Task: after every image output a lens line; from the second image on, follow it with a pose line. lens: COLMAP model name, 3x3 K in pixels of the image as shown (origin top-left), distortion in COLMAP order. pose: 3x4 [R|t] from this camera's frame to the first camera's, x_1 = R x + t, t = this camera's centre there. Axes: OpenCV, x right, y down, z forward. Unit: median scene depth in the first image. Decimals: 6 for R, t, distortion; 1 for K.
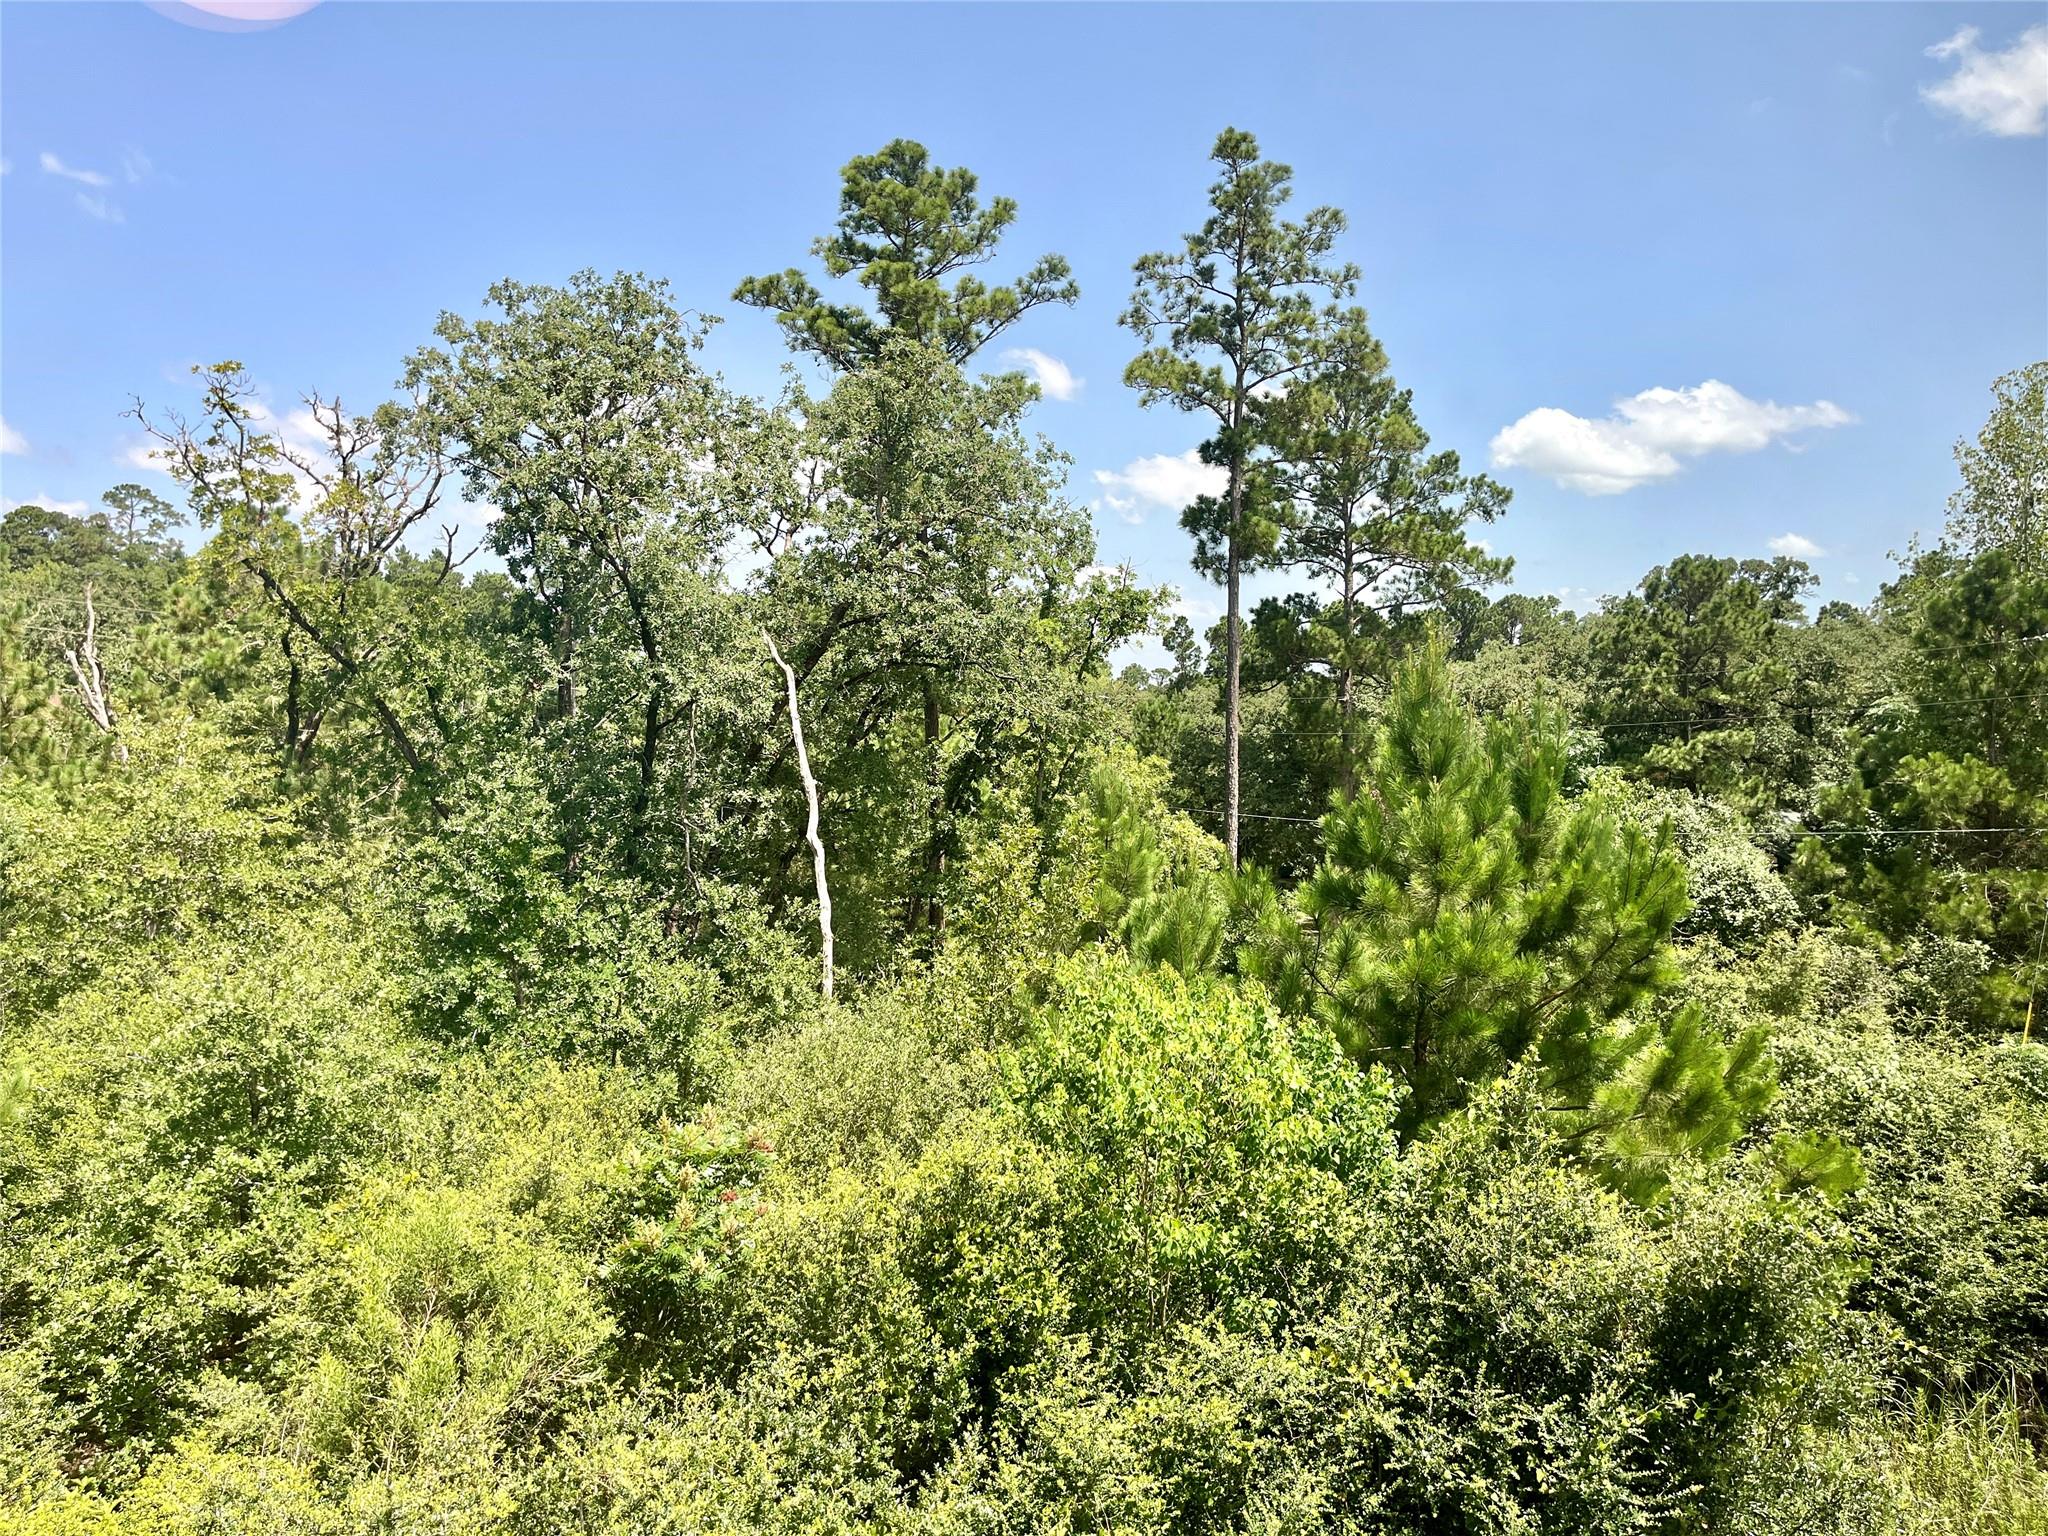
lens RADIAL K [[1553.8, 0, 1028.1], [0, 1553.8, 765.3], [0, 0, 1]] dist [0.040730, -0.000536]
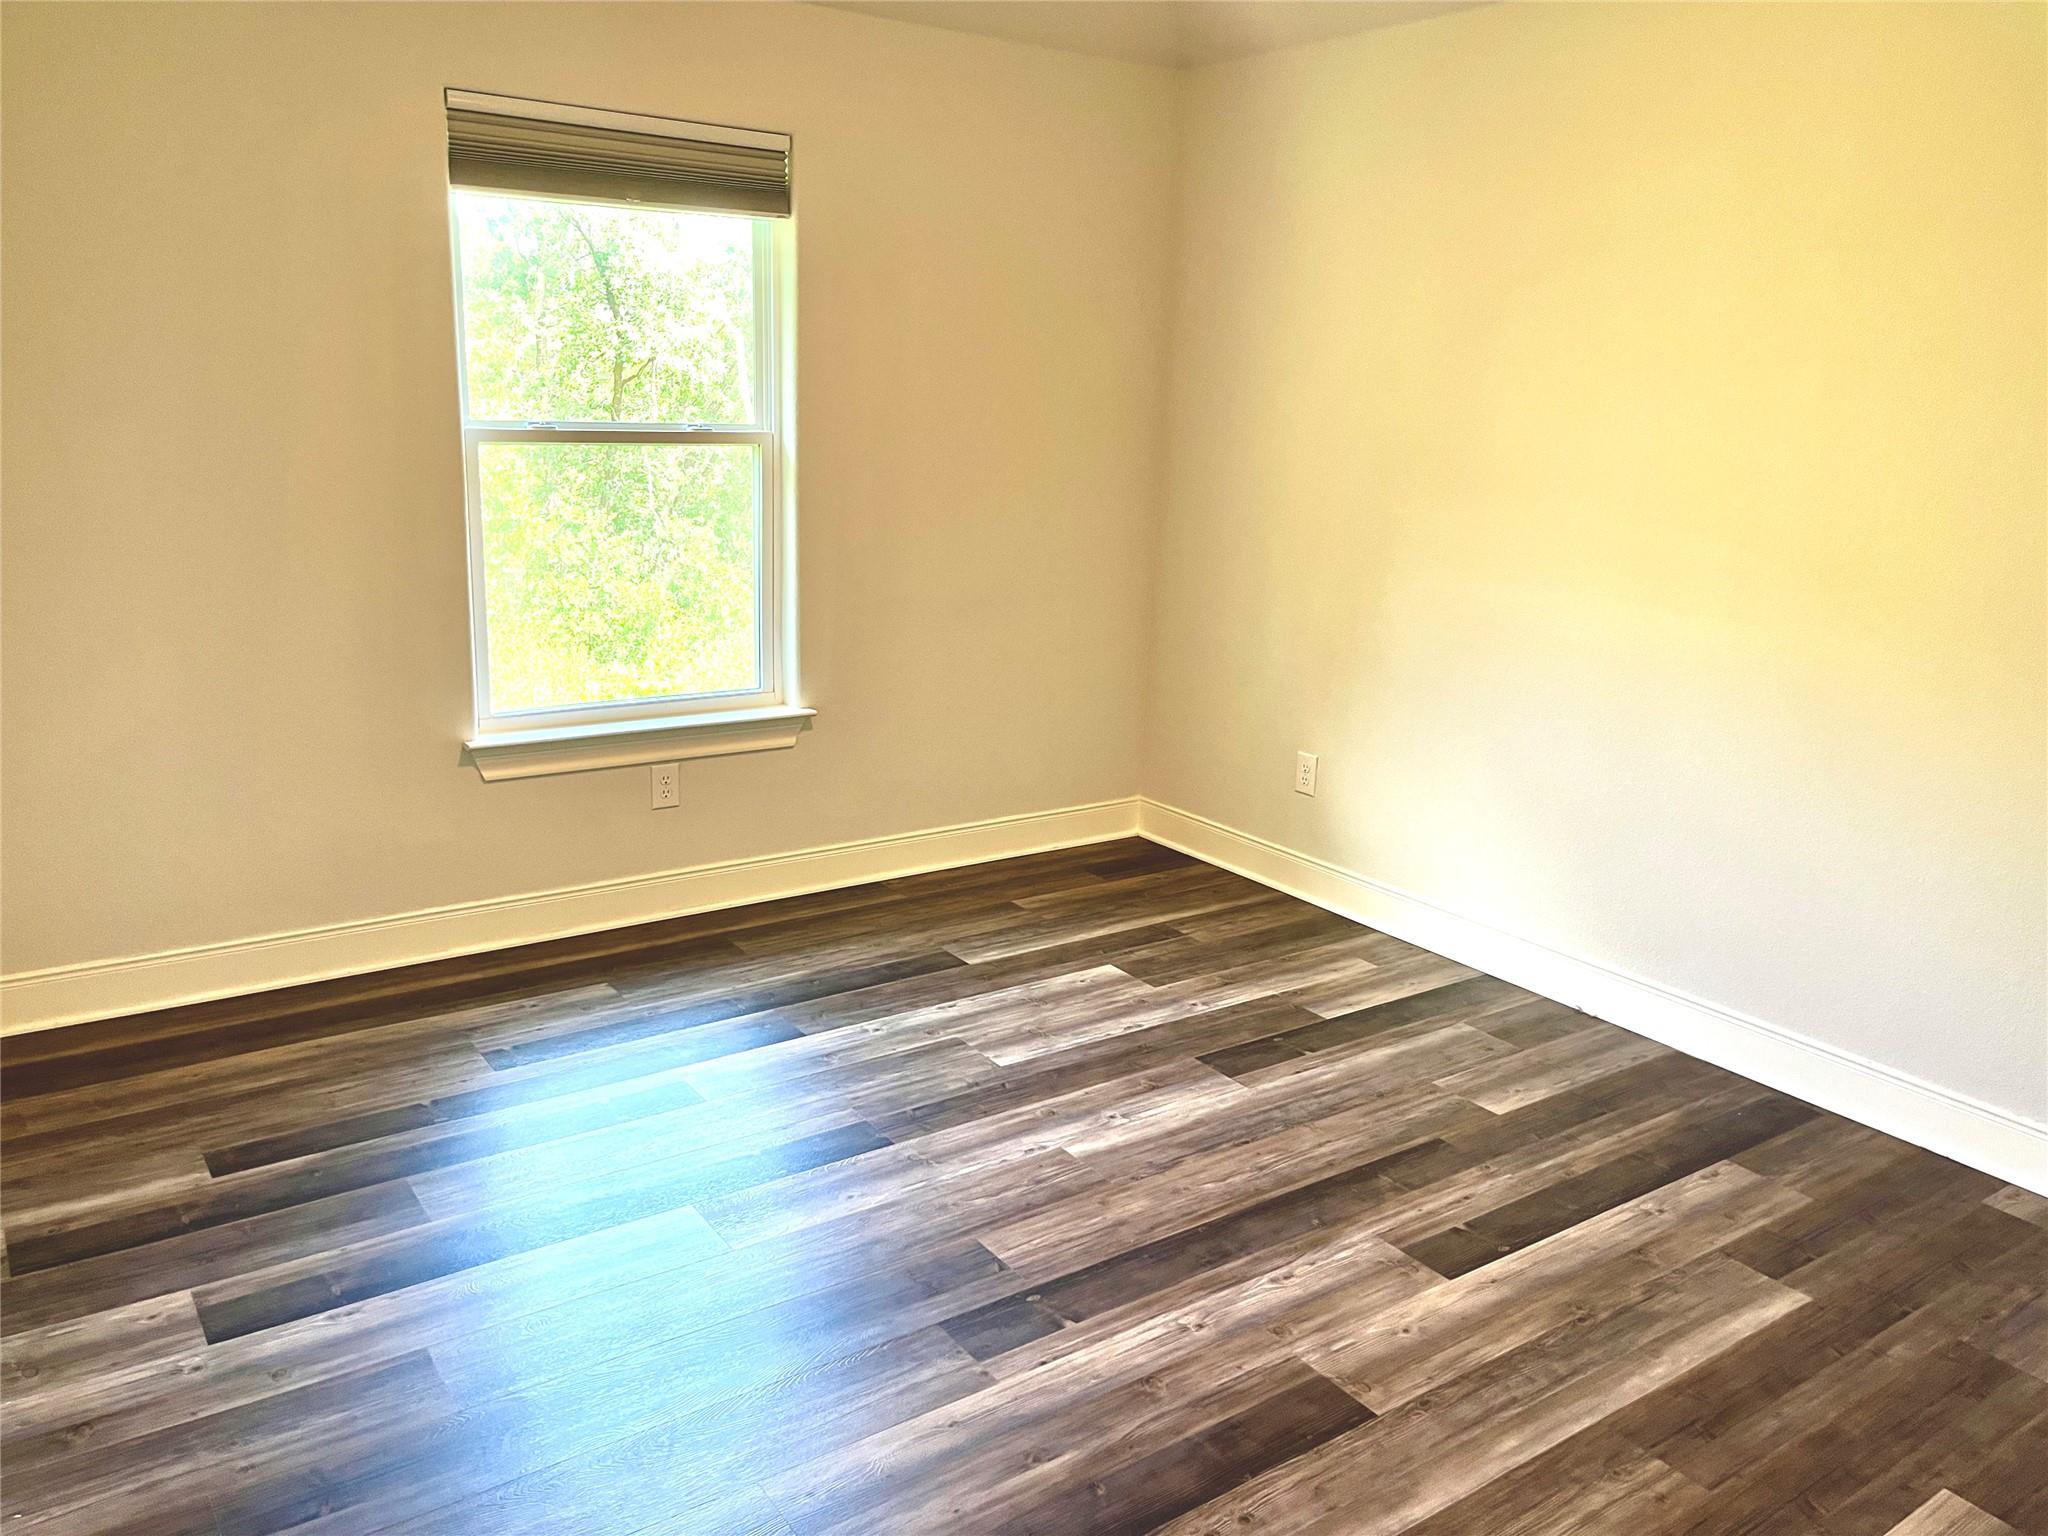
lens RADIAL K [[1553.8, 0, 1032.1], [0, 1553.8, 770.4], [0, 0, 1]] dist [0.040730, -0.000536]
pose [[0.999240, 0.037813, 0.009517, 0.063694], [-0.038941, 0.980283, 0.193722, 0.022674], [-0.002004, -0.193946, 0.981010, -0.185253]]
